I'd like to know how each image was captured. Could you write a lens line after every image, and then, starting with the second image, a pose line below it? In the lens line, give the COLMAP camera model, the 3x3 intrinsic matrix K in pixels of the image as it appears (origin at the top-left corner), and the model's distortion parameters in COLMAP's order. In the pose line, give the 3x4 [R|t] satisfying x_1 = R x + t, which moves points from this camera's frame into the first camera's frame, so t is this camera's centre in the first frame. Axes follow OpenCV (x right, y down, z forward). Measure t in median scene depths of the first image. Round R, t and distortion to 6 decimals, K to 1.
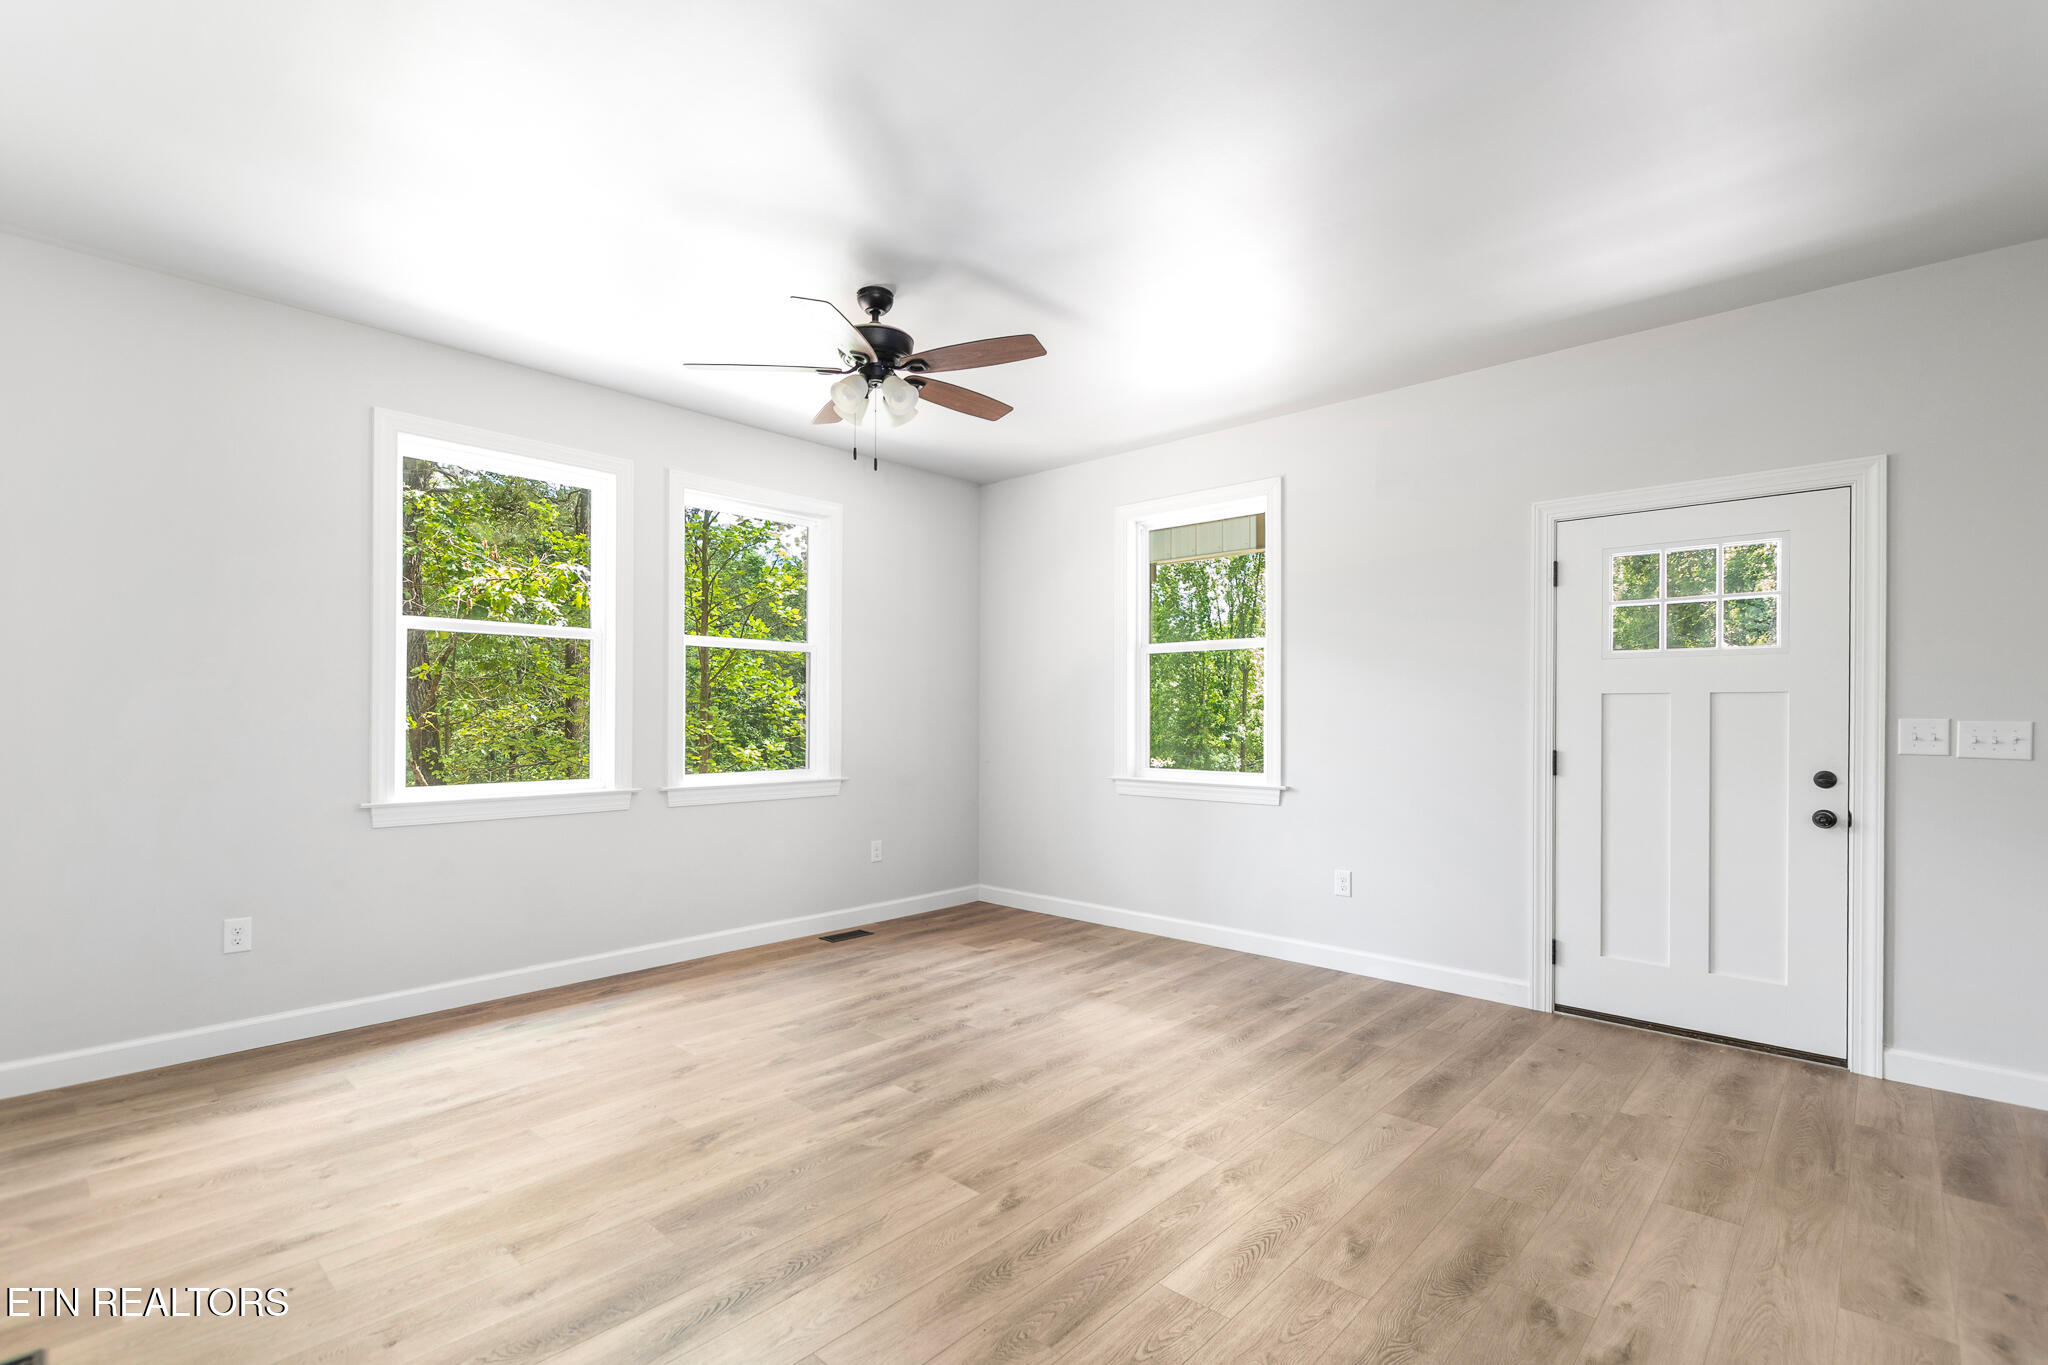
lens RADIAL K [[954.4, 0, 1027.3], [0, 954.4, 699.4], [0, 0, 1]] dist [0.000589, 0.000127]
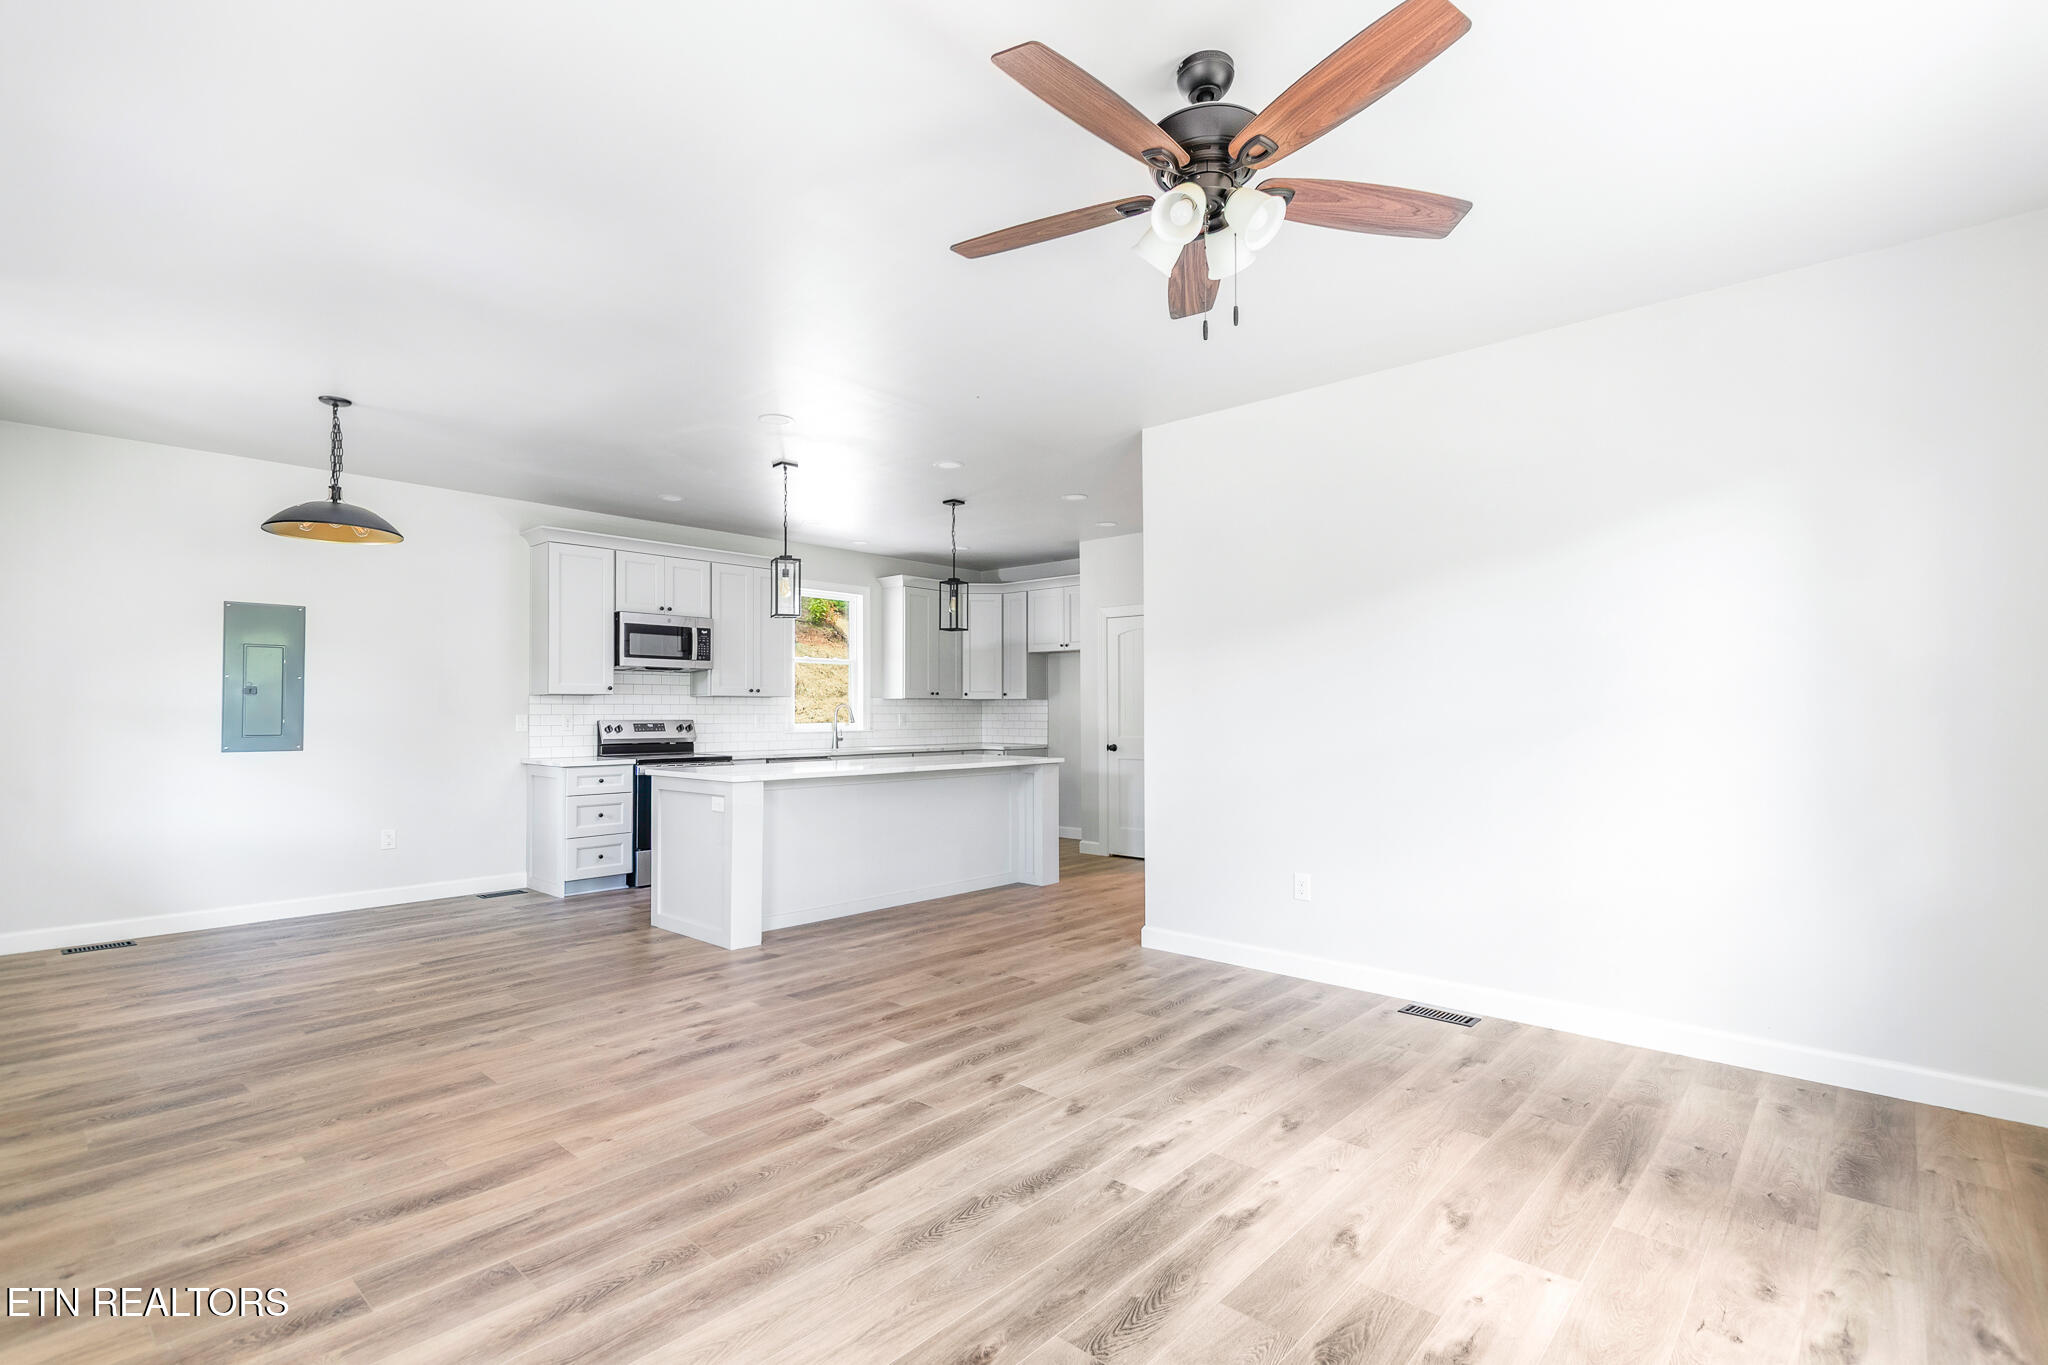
lens RADIAL K [[954.4, 0, 1016.4], [0, 954.4, 693.7], [0, 0, 1]] dist [0.000589, 0.000127]
pose [[-0.999993, -0.001309, -0.003566, -0.034852], [-0.001167, 0.999216, -0.039571, 0.035454], [0.003615, -0.039567, -0.999210, 1.991863]]
